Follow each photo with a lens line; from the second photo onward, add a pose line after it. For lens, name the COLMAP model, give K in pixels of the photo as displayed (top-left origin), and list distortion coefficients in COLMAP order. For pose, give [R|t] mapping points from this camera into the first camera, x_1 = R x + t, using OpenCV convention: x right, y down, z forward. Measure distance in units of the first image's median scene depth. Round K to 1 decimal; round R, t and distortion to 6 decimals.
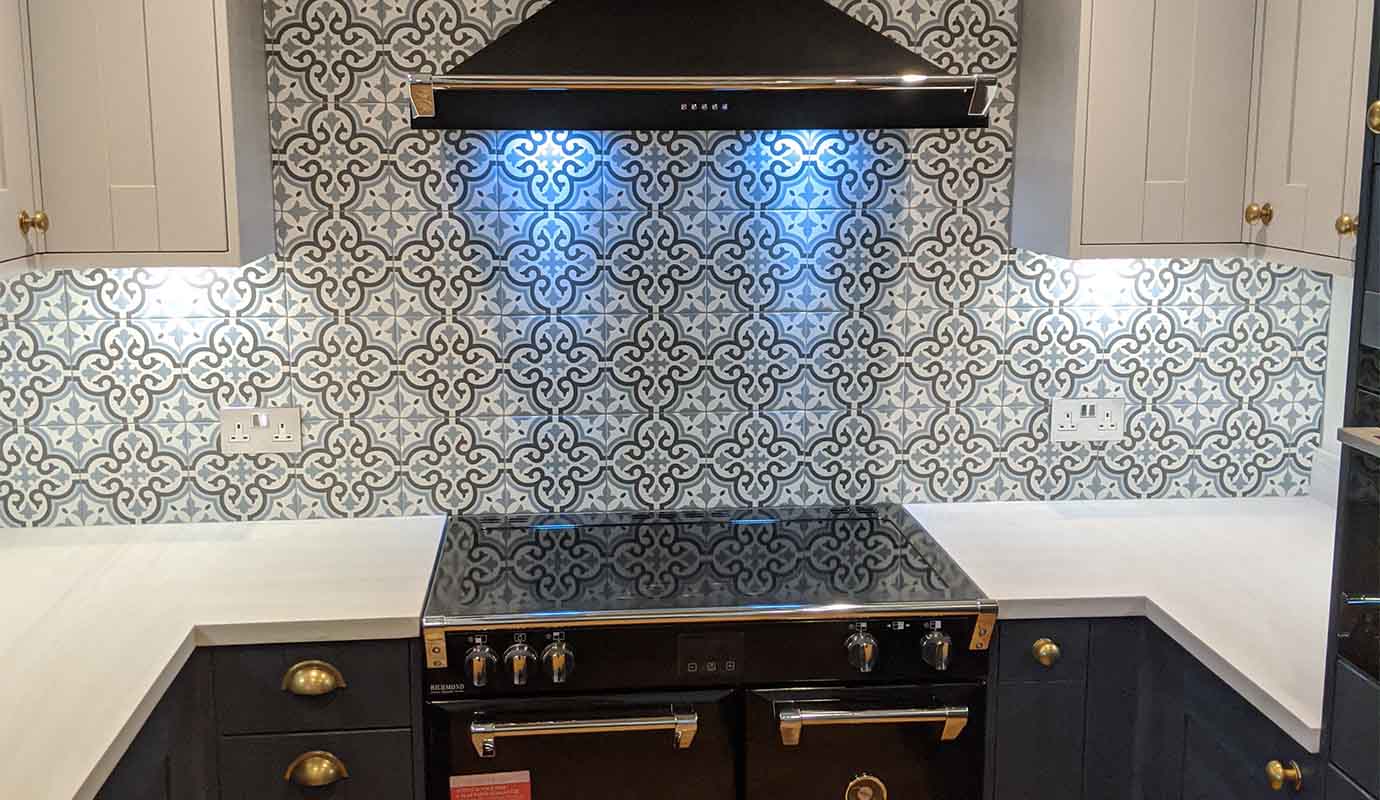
lens RADIAL K [[1437.8, 0, 691.0], [0, 1437.8, 375.5], [0, 0, 1]] dist [0.172907, -0.381983]
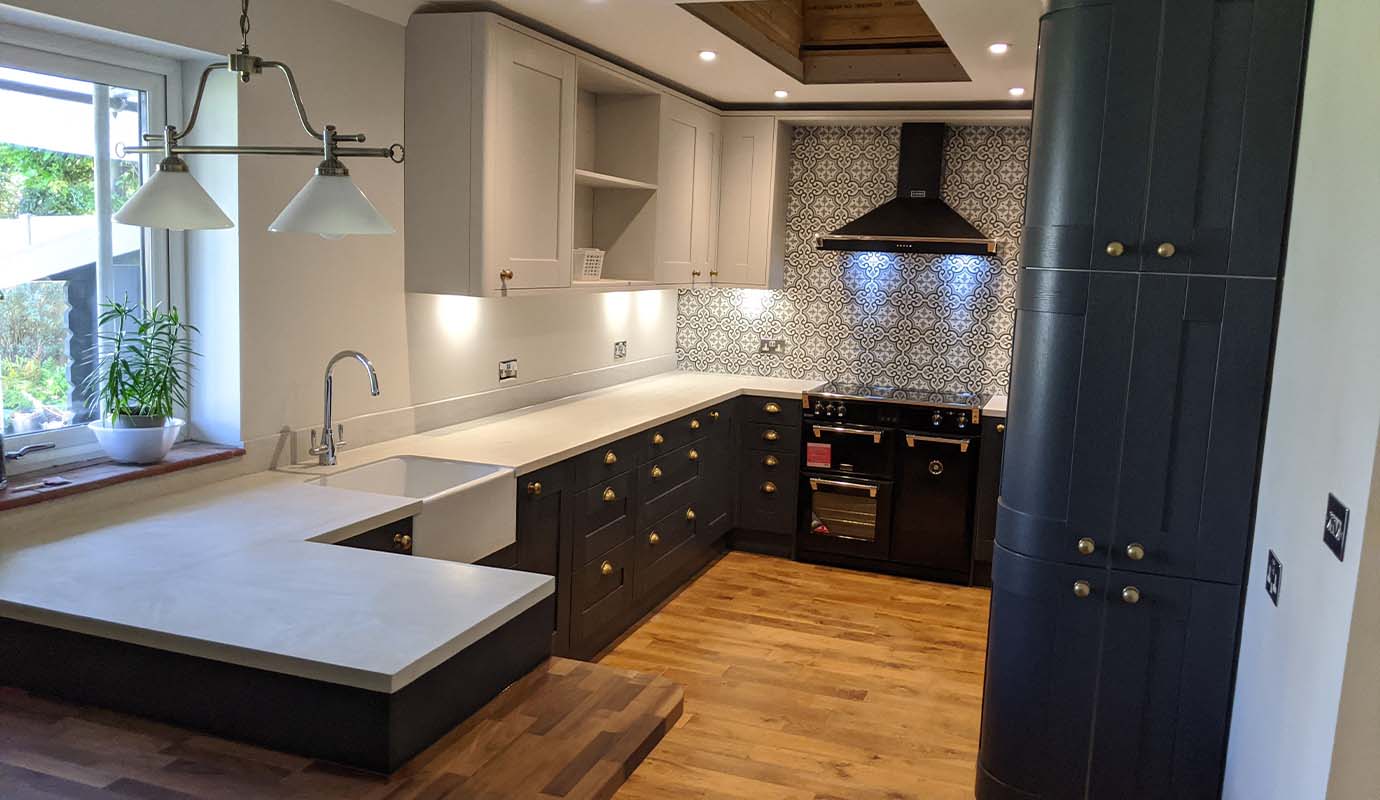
lens RADIAL K [[1090.9, 0, 690.0], [0, 1090.9, 400.0], [0, 0, 1]] dist [0.102035, -0.167983]
pose [[0.903115, 0.095569, -0.418628, 0.525651], [-0.112732, 0.993490, -0.016394, 0.207557], [0.414336, 0.061999, 0.908010, -1.162293]]
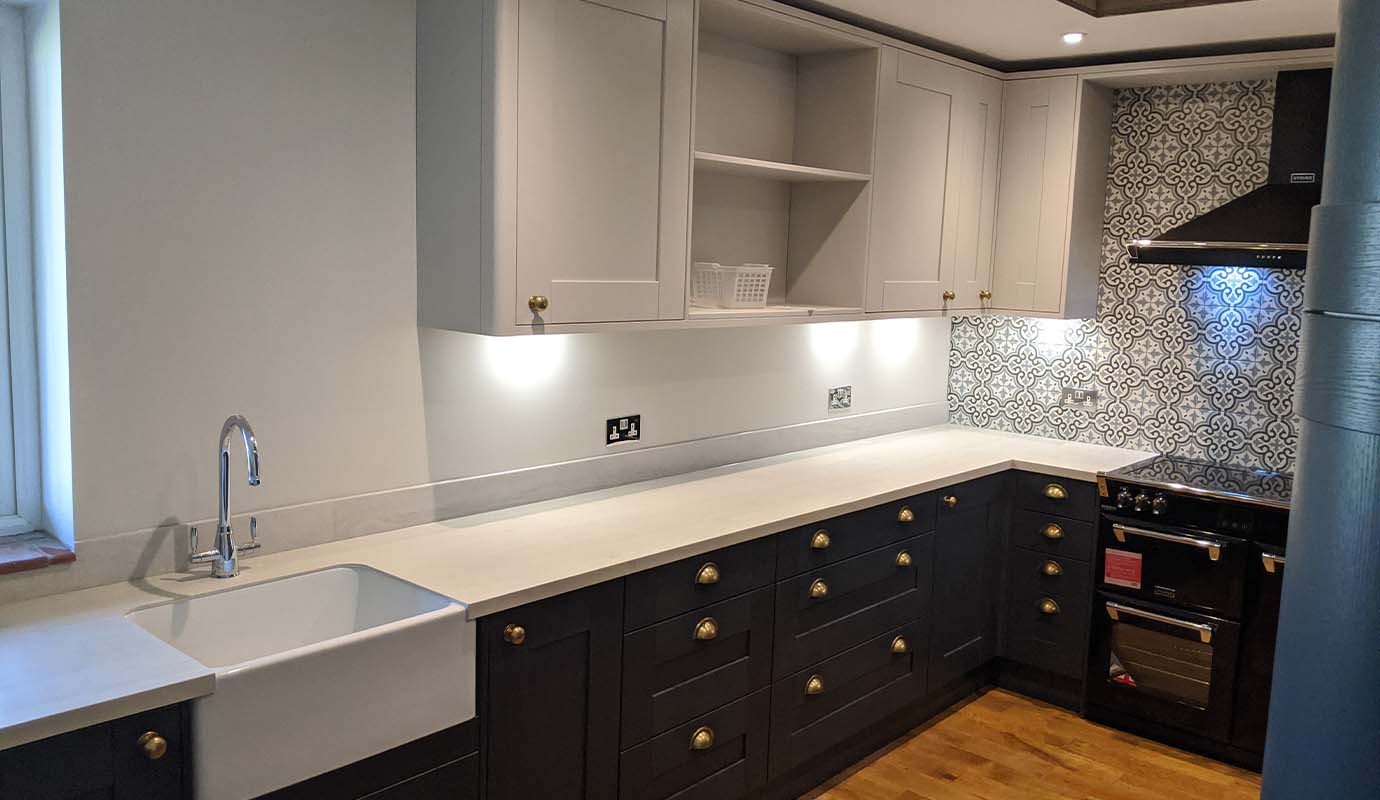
lens RADIAL K [[1099.9, 0, 693.6], [0, 1099.9, 372.5], [0, 0, 1]] dist [0.071908, -0.162256]
pose [[0.679885, 0.107280, -0.725429, 0.512182], [-0.157133, 0.987577, -0.001220, 0.091190], [0.716286, 0.114819, 0.688295, -0.557215]]
